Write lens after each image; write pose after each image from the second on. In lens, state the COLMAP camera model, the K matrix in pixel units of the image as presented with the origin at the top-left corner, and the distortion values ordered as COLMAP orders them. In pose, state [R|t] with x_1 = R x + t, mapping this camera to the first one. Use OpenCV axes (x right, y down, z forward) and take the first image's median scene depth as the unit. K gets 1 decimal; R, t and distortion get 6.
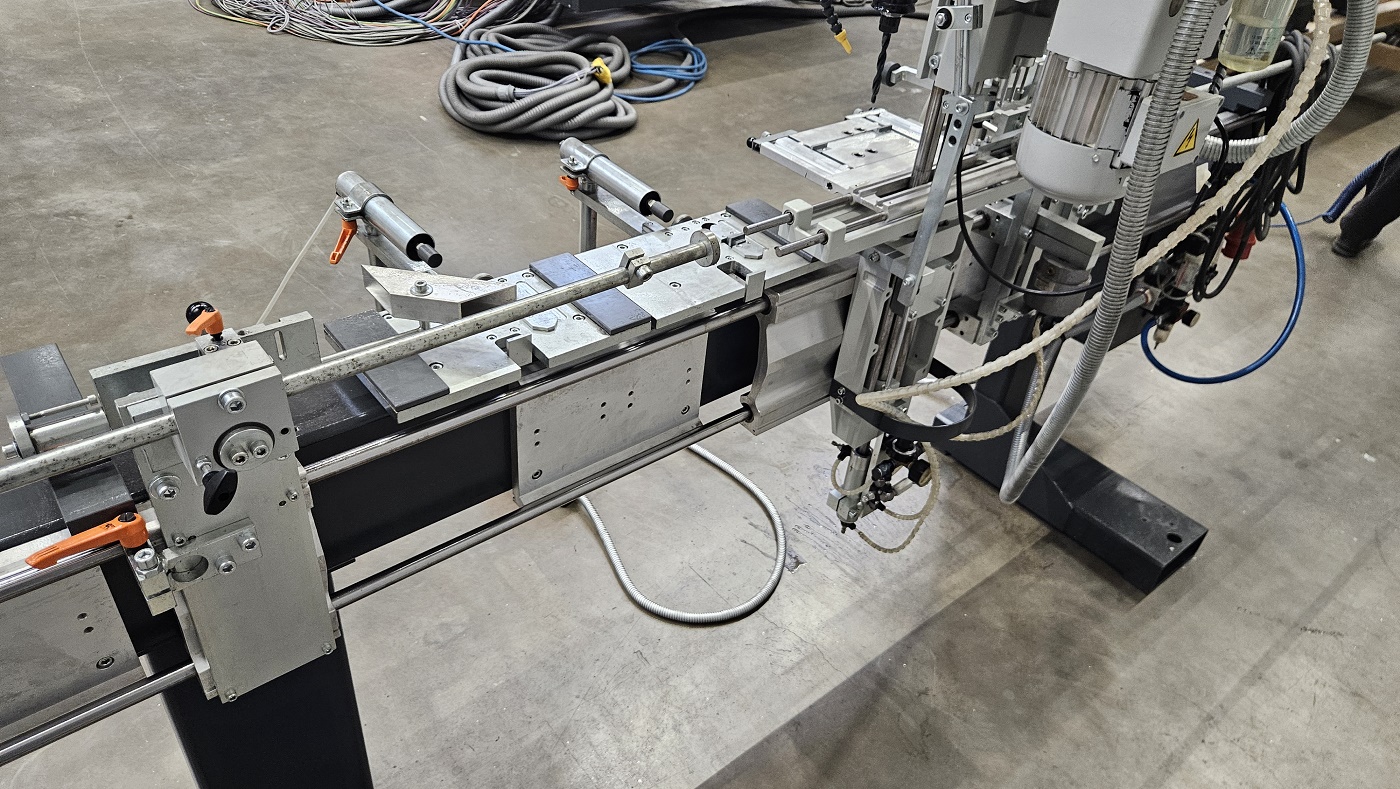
lens RADIAL K [[949.1, 0, 700.0], [0, 949.1, 394.5], [0, 0, 1]] dist [0.005257, -0.001254]
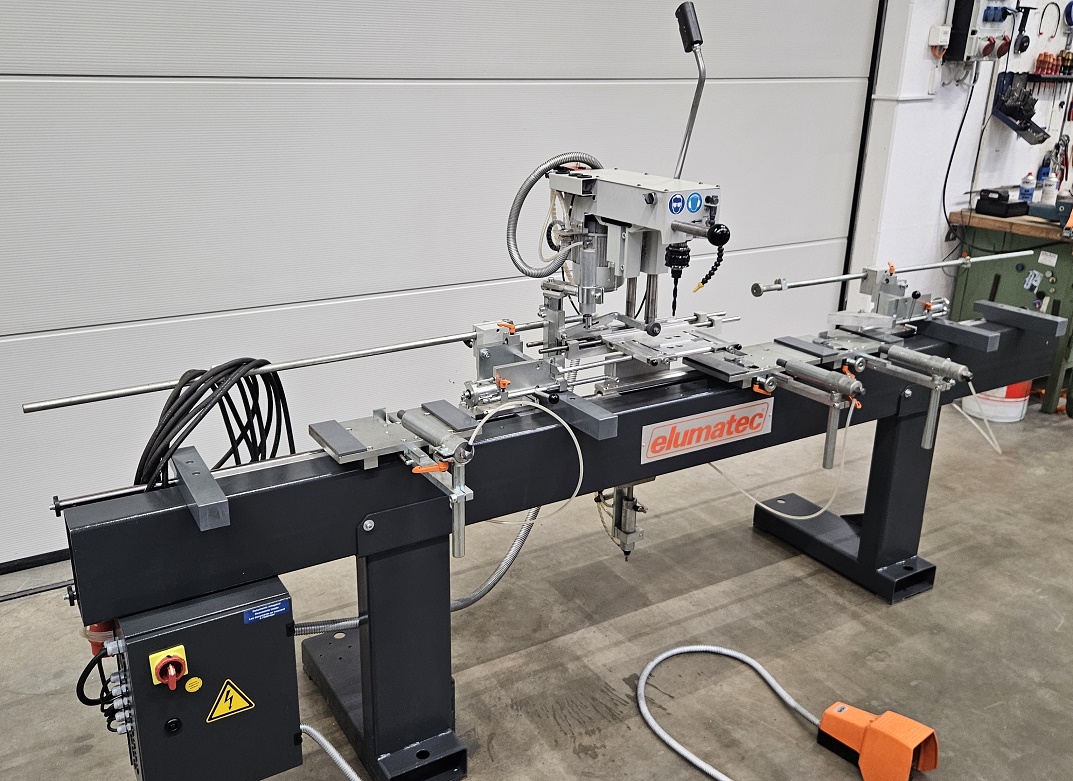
lens RADIAL K [[945.3, 0, 536.5], [0, 945.3, 390.5], [0, 0, 1]] dist [0.030186, -0.008328]
pose [[-0.984327, -0.150513, 0.091900, 0.095390], [-0.007065, 0.554357, 0.832249, -0.628609], [-0.176210, 0.818556, -0.546732, 0.796698]]
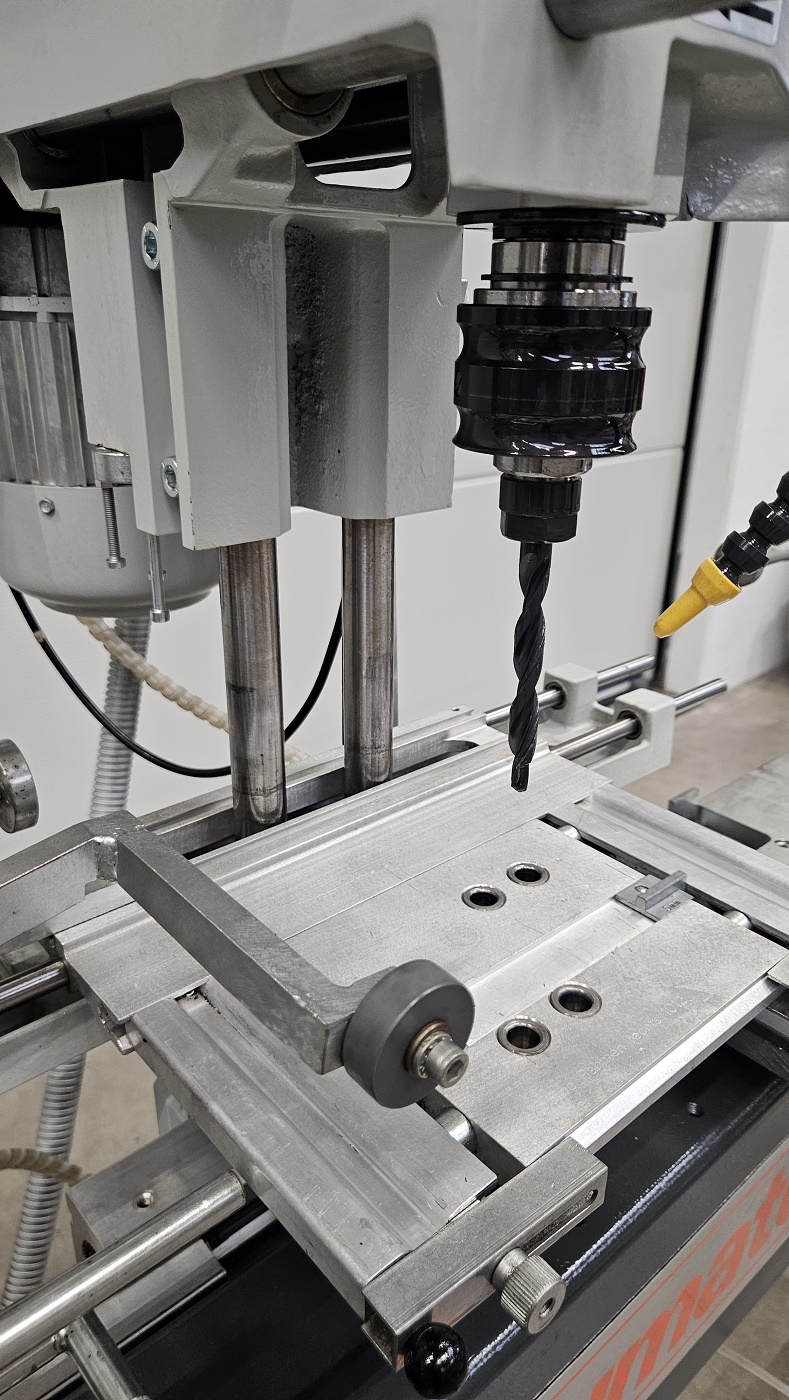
lens RADIAL K [[940.2, 0, 394.5], [0, 940.2, 700.0], [0, 0, 1]] dist [0.055385, -0.000114]
pose [[-0.993909, -0.094386, -0.056886, 0.089594], [-0.096902, 0.502683, 0.859022, -0.206785], [-0.052484, 0.859303, -0.508768, 0.427186]]
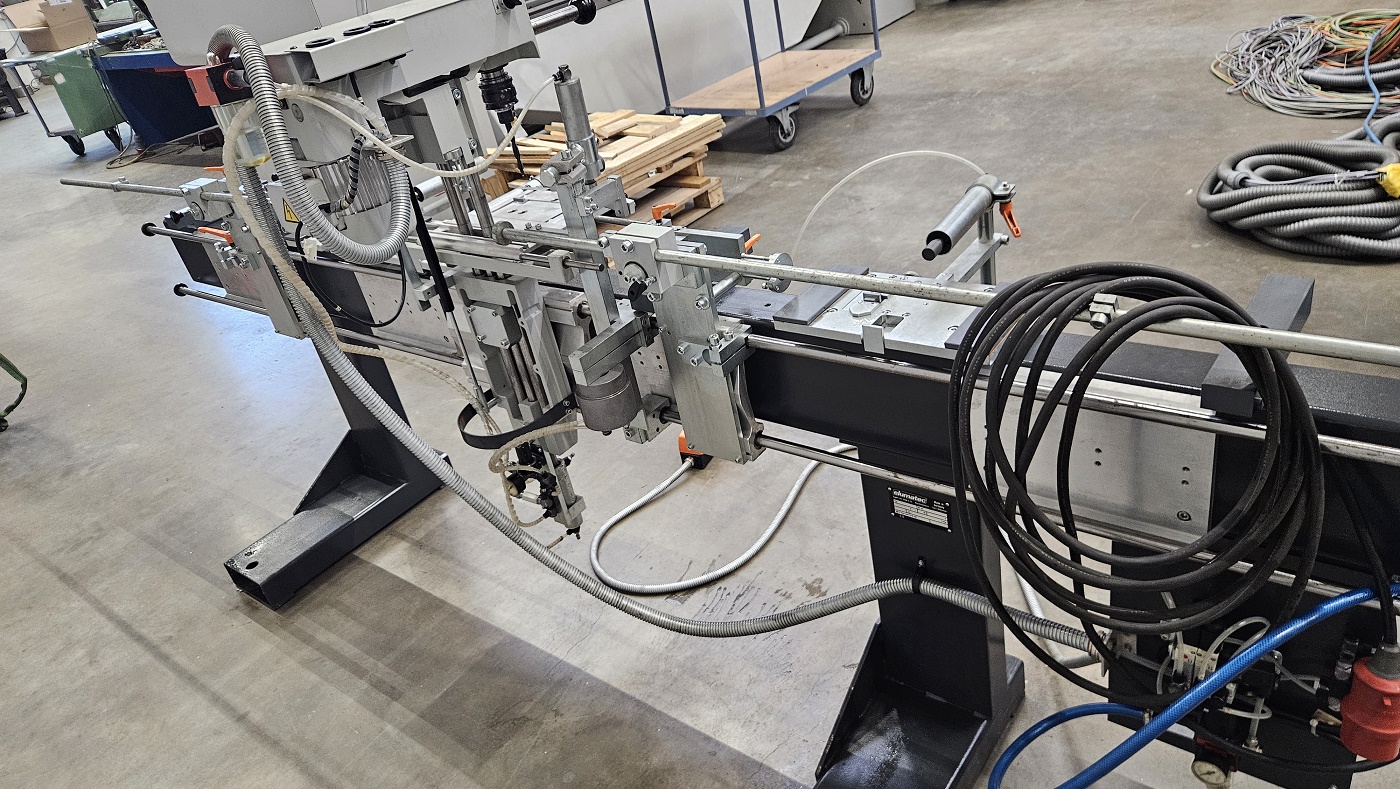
lens RADIAL K [[949.1, 0, 700.0], [0, 949.1, 394.5], [0, 0, 1]] dist [0.005257, -0.001254]
pose [[0.195275, 0.378191, -0.904897, 0.559529], [-0.406795, 0.870782, 0.276147, -0.186440], [0.892405, 0.314183, 0.323888, 0.340463]]
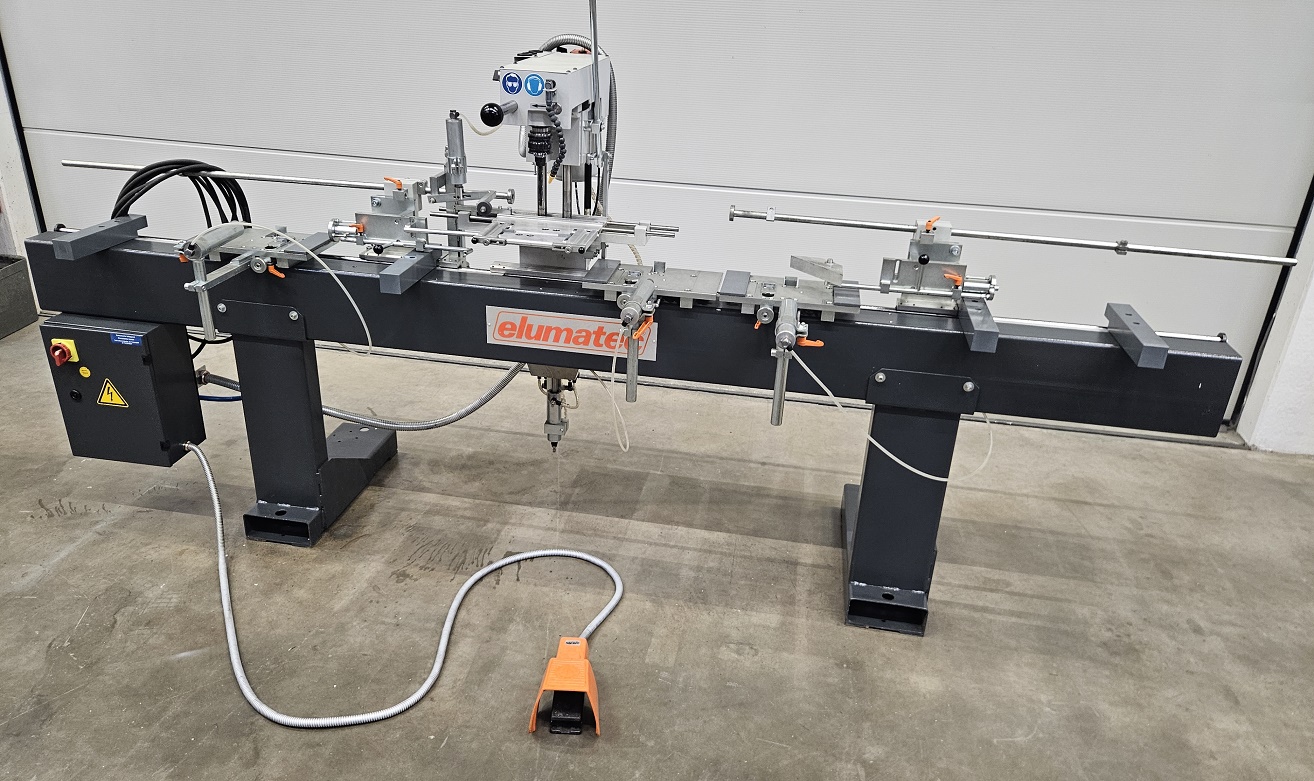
lens RADIAL K [[950.5, 0, 652.6], [0, 950.5, 426.5], [0, 0, 1]] dist [0.037694, -0.002974]
pose [[-0.639965, -0.444140, 0.627044, -0.454425], [0.373110, 0.533767, 0.758869, -0.498523], [-0.671740, 0.719606, -0.175880, 0.551758]]
